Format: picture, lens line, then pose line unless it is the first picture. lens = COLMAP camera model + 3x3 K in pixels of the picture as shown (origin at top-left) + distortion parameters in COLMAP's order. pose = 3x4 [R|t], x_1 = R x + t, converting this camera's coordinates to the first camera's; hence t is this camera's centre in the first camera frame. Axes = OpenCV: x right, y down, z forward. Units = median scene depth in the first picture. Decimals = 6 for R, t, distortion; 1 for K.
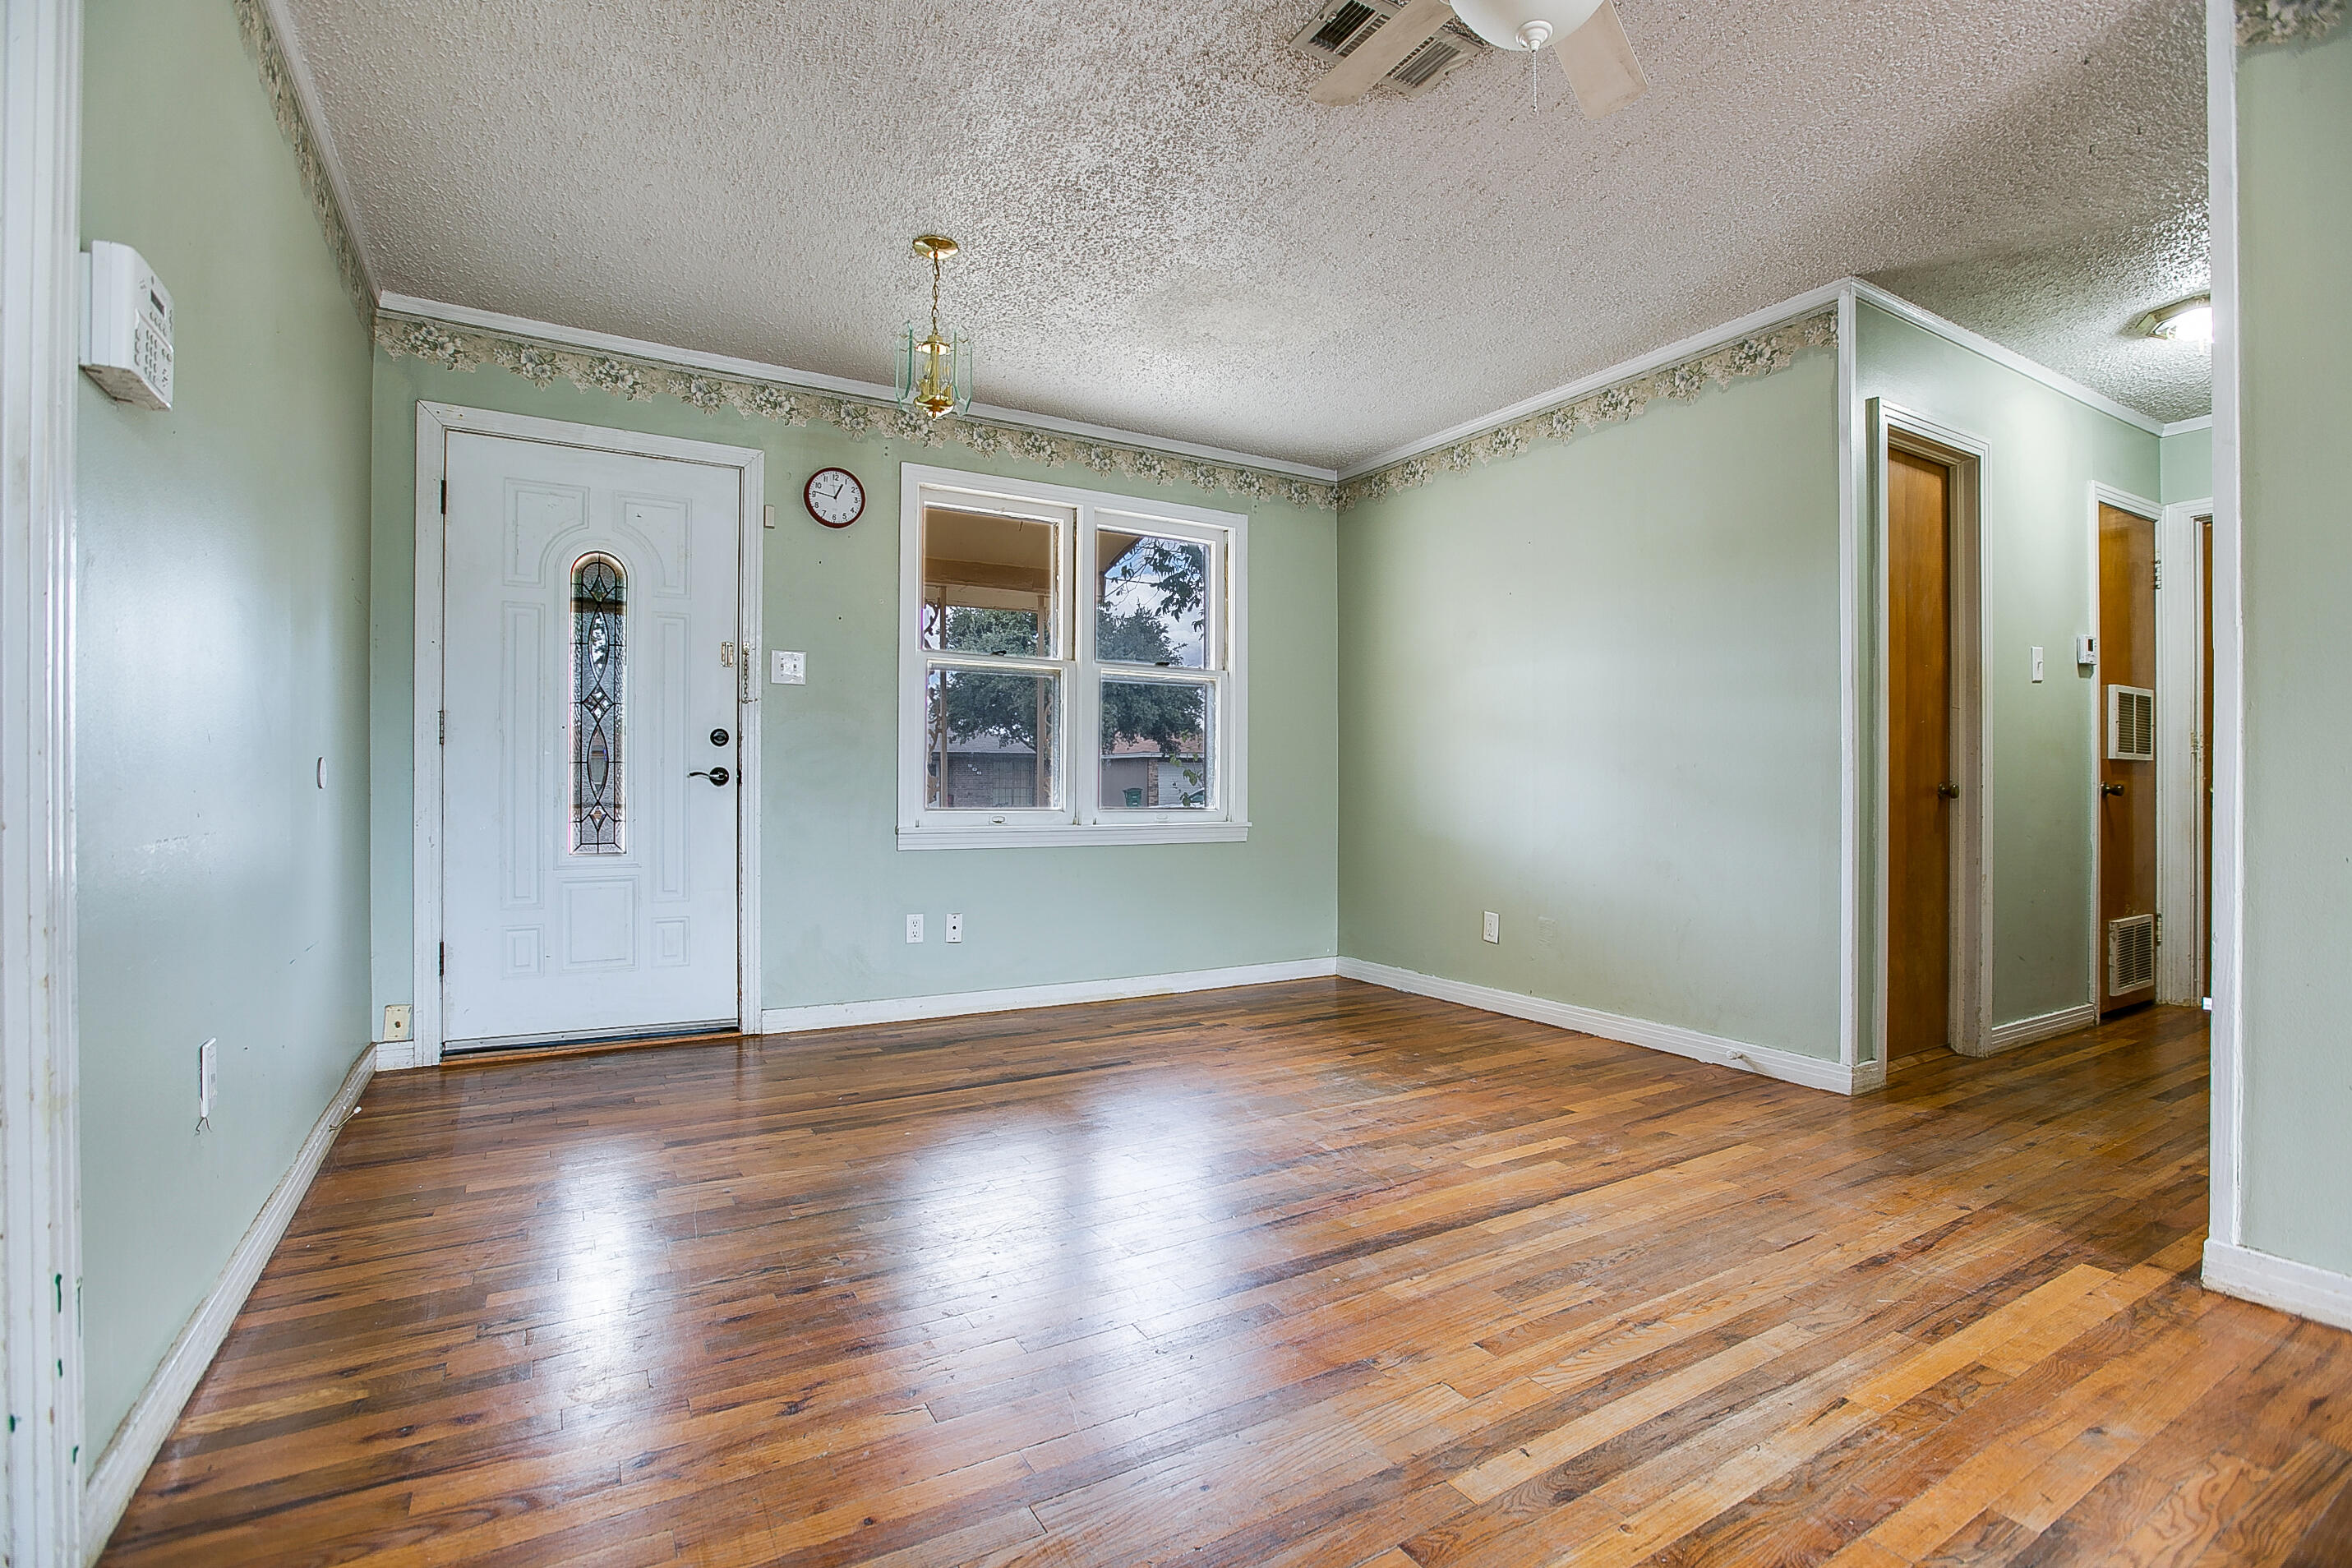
lens RADIAL K [[1076.8, 0, 1177.1], [0, 1076.8, 783.7], [0, 0, 1]] dist [-0.035961, 0.005084]
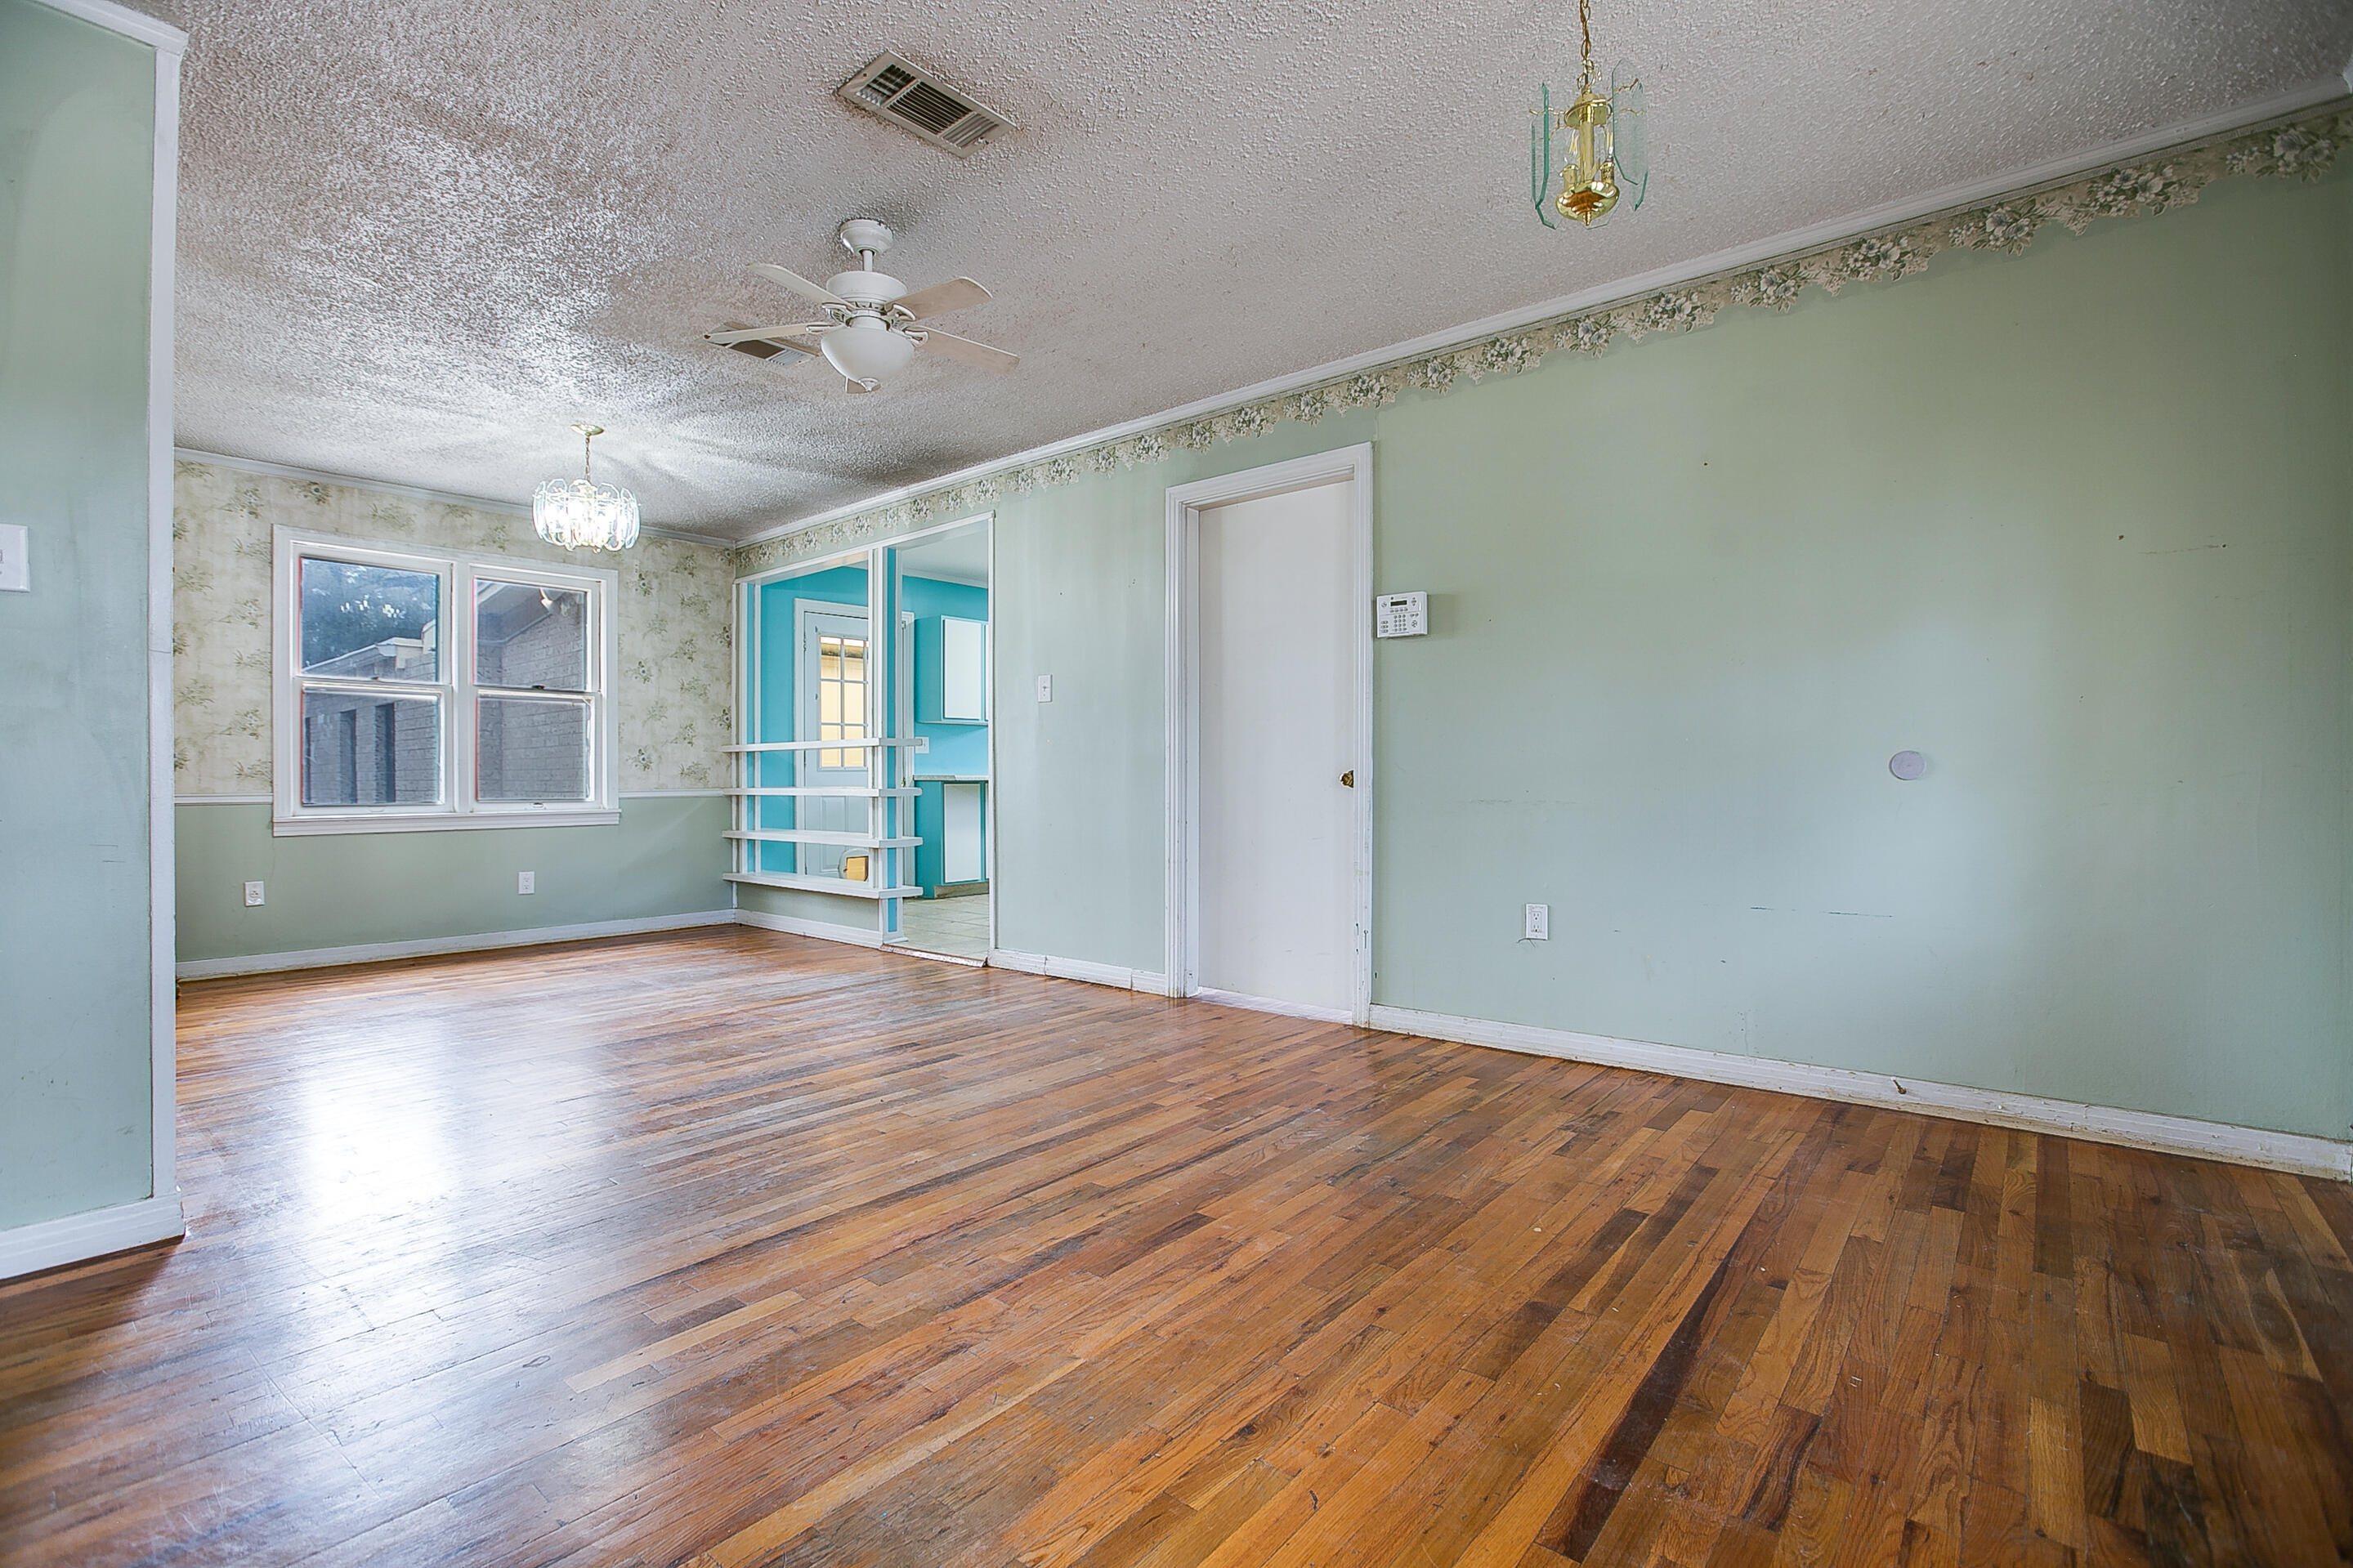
lens RADIAL K [[1077.2, 0, 1179.2], [0, 1077.2, 788.9], [0, 0, 1]] dist [-0.035961, 0.005084]
pose [[-0.943569, 0.005101, -0.331137, 0.243579], [0.001951, 0.999950, 0.009844, 0.001871], [0.331170, 0.008642, -0.943531, 1.634462]]
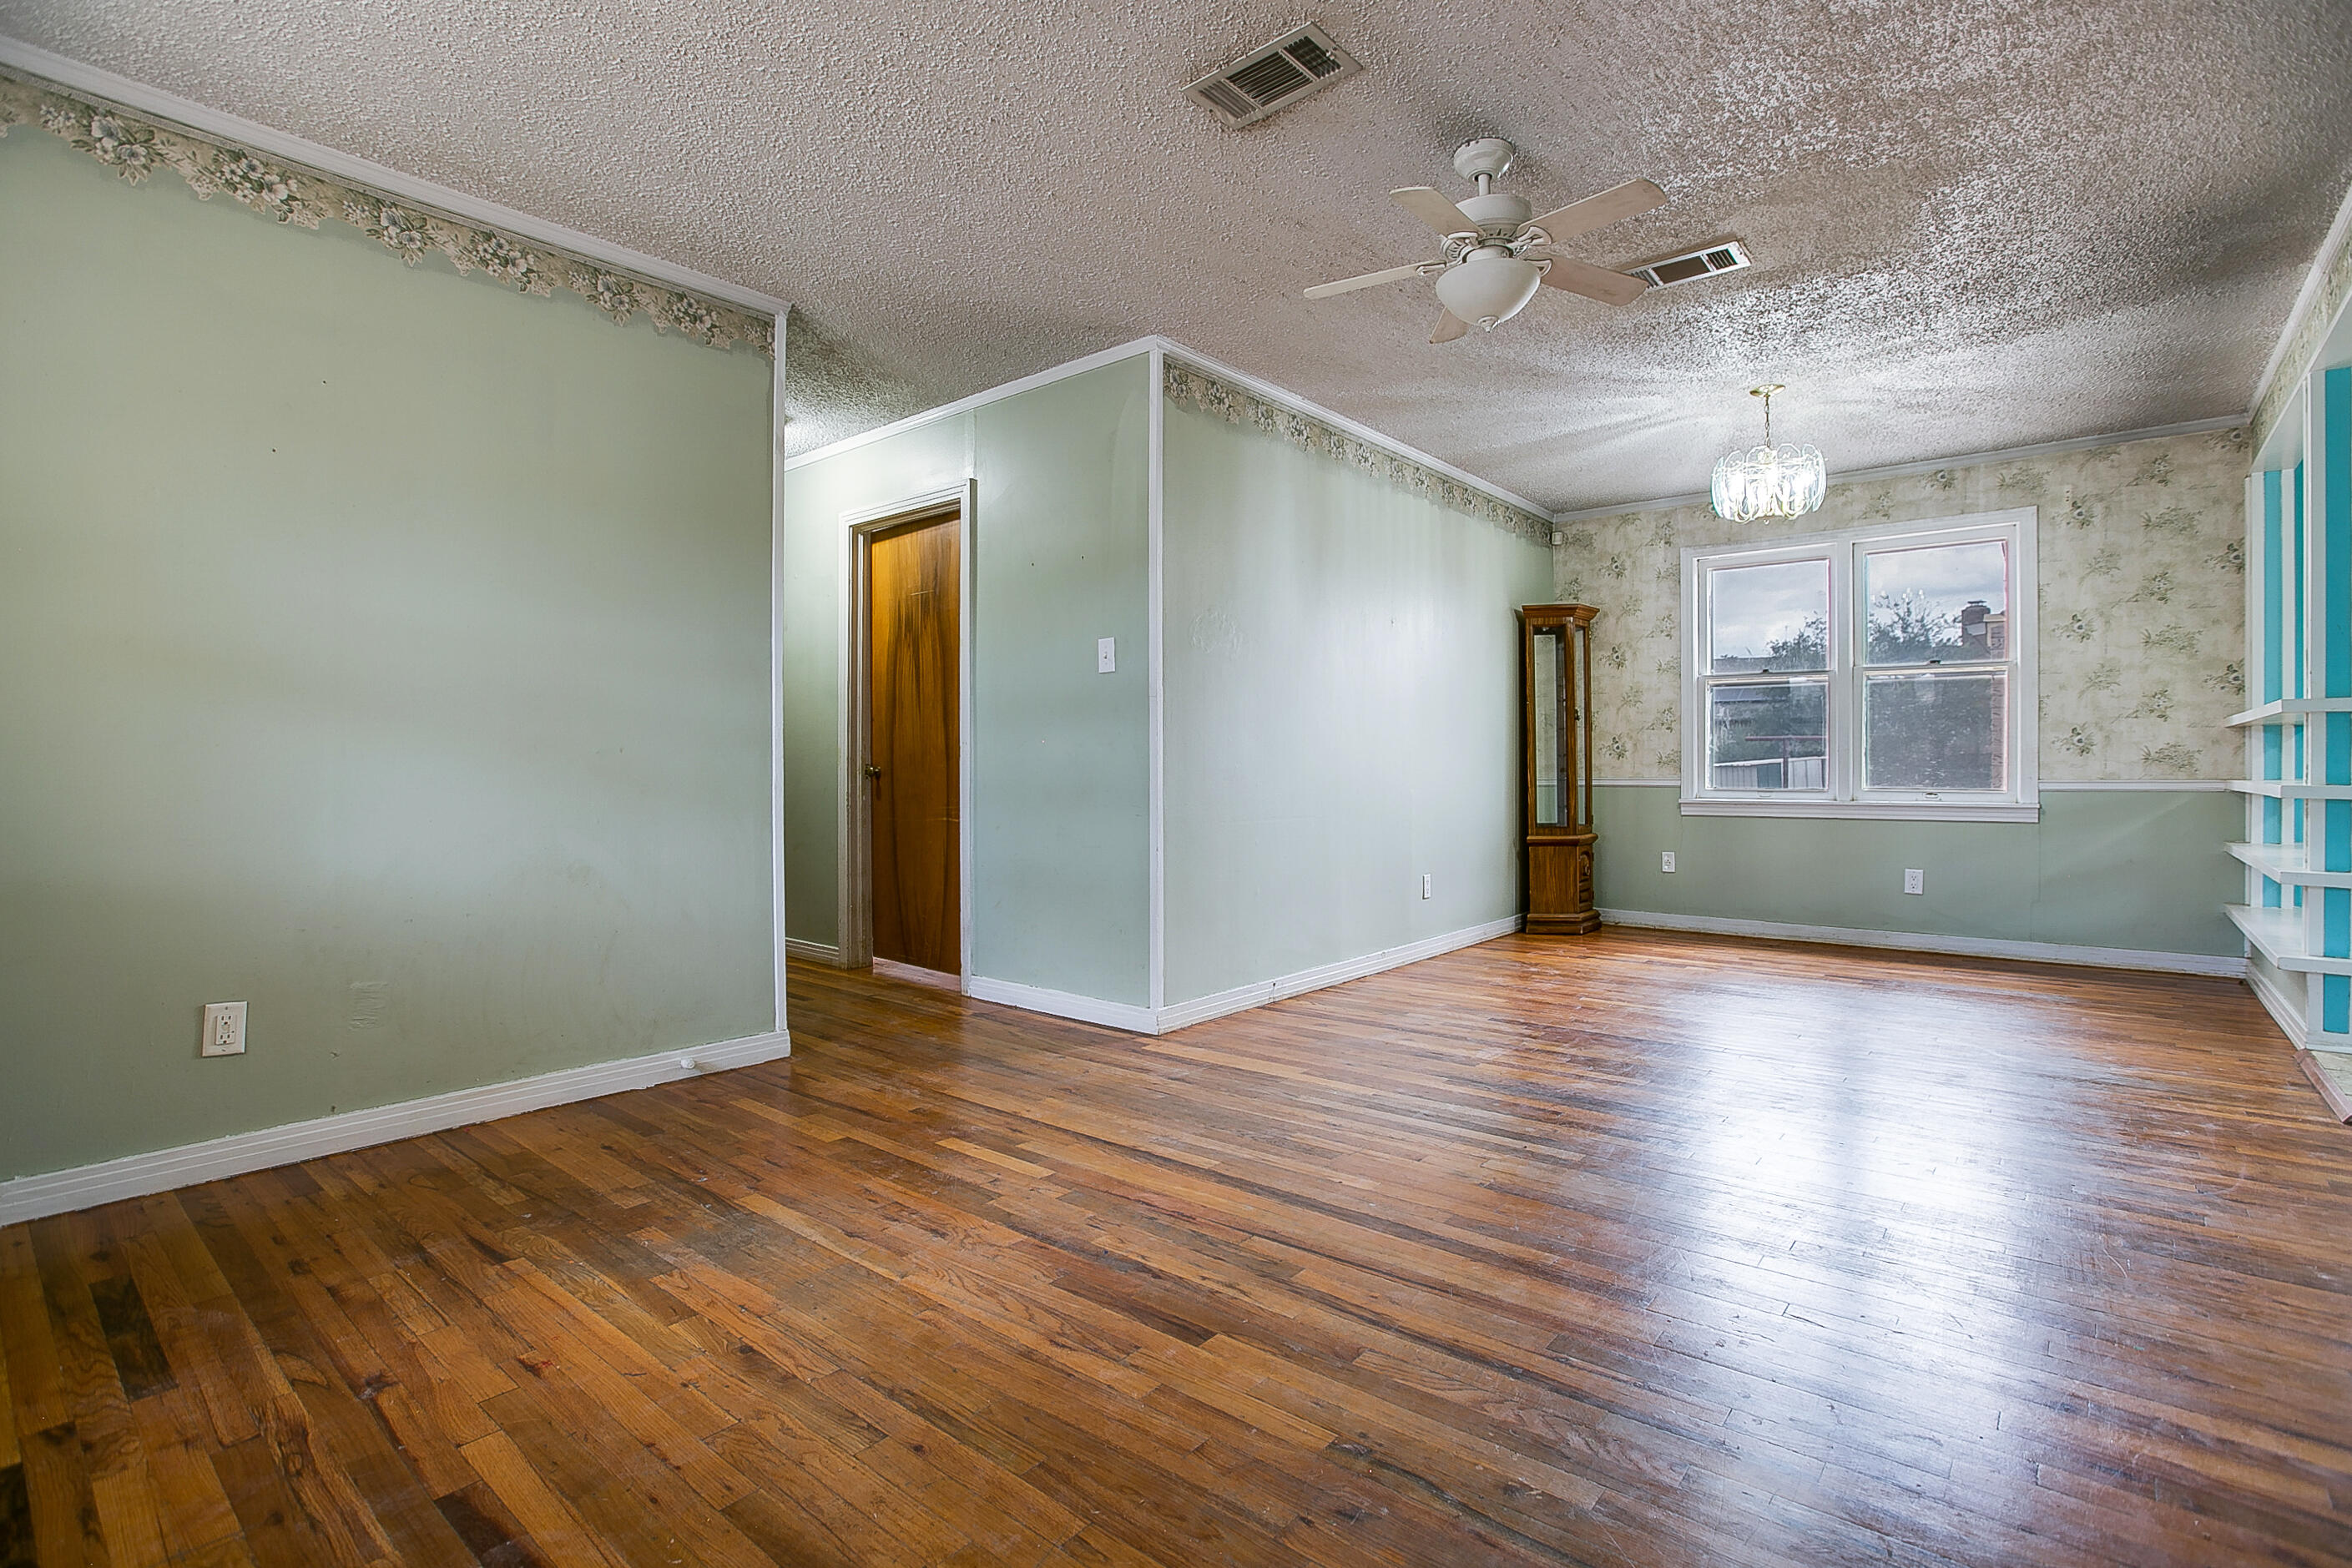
lens RADIAL K [[1109.5, 0, 1164.2], [0, 1109.5, 780.4], [0, 0, 1]] dist [-0.035305, 0.006164]
pose [[-0.317806, -0.012115, 0.948079, -0.628135], [0.002778, 0.999902, 0.013708, -0.004589], [-0.948152, 0.006990, -0.317741, 1.115301]]
